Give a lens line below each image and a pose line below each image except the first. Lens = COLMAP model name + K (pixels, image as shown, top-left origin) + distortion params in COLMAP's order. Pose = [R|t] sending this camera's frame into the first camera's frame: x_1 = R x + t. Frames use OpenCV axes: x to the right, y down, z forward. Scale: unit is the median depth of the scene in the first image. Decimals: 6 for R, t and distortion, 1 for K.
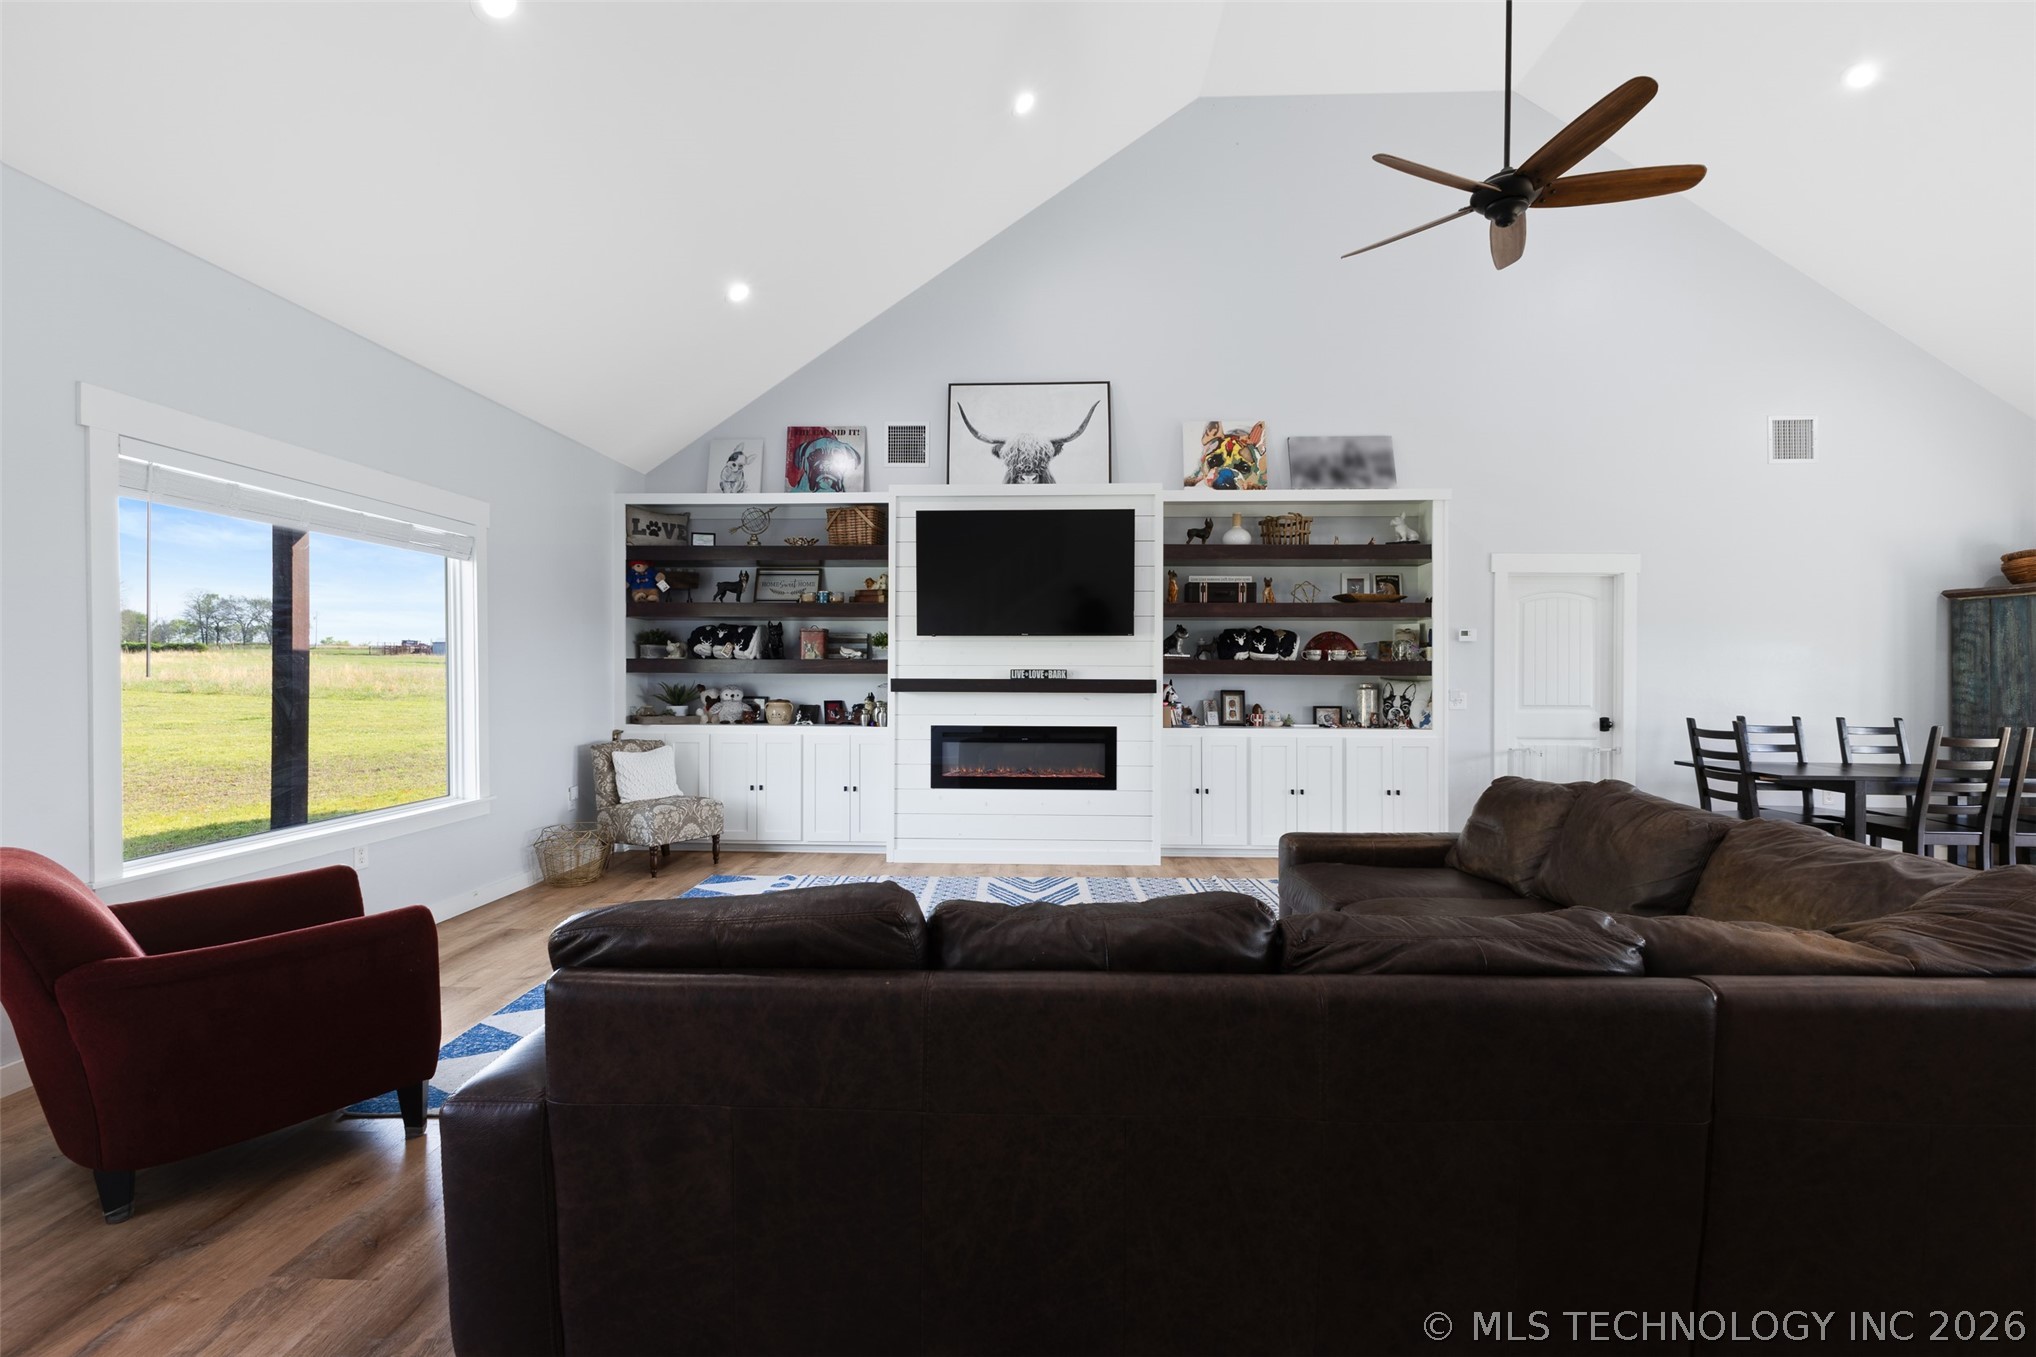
lens RADIAL K [[873.7, 0, 1018.9], [0, 873.7, 674.3], [0, 0, 1]] dist [0.010500, -0.002819]
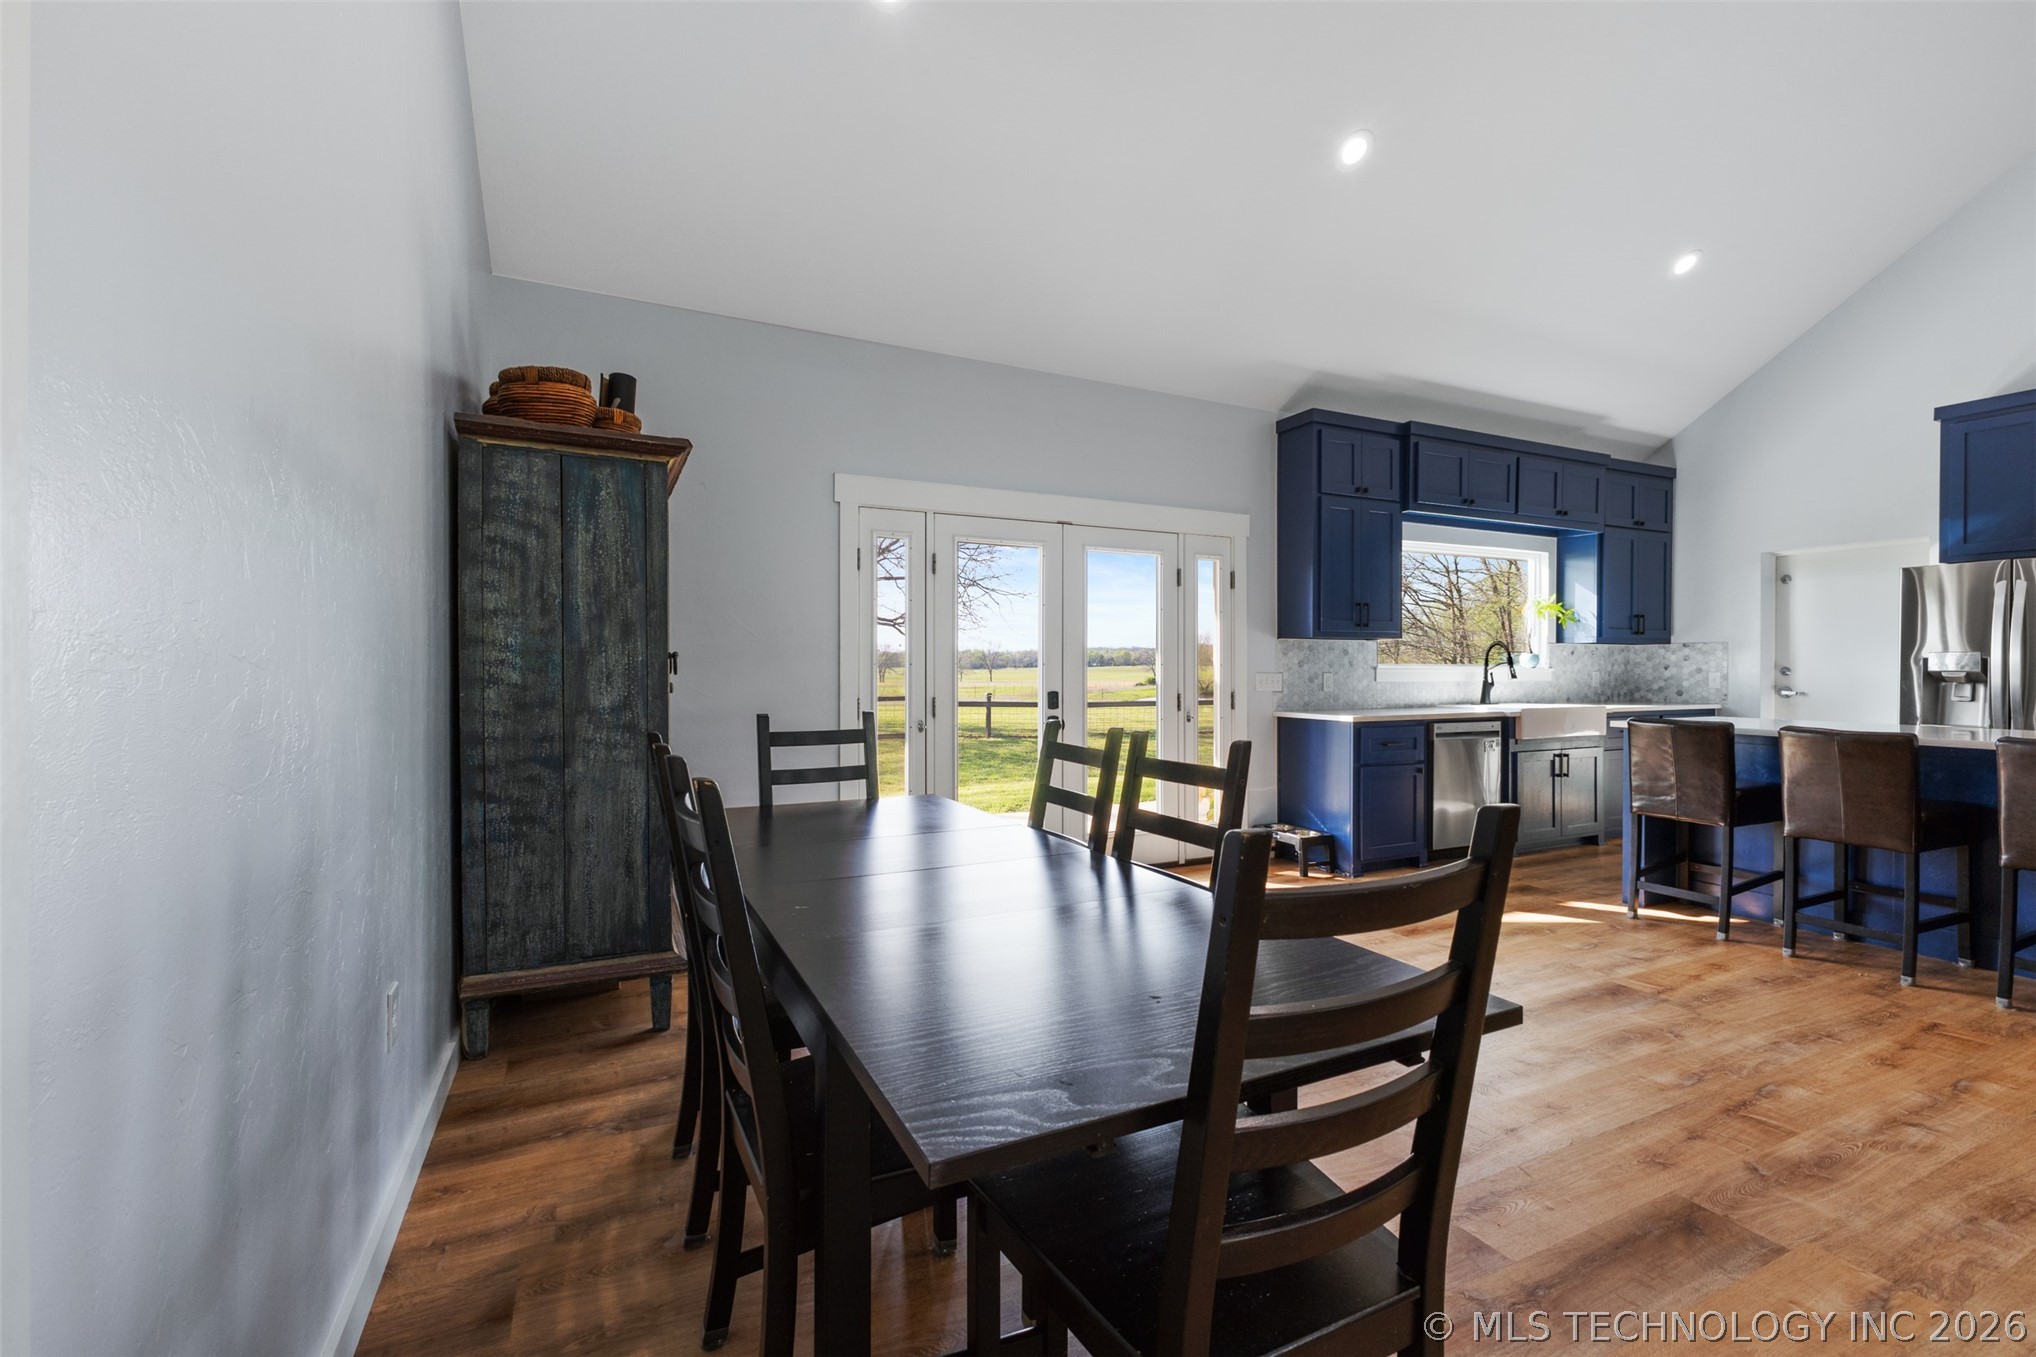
lens RADIAL K [[873.7, 0, 1019.0], [0, 873.7, 672.8], [0, 0, 1]] dist [0.010500, -0.002819]
pose [[-0.473918, -0.013548, 0.880465, 0.561877], [-0.007534, 0.999907, 0.011331, 0.018843], [-0.880537, -0.001264, -0.473976, 0.954247]]
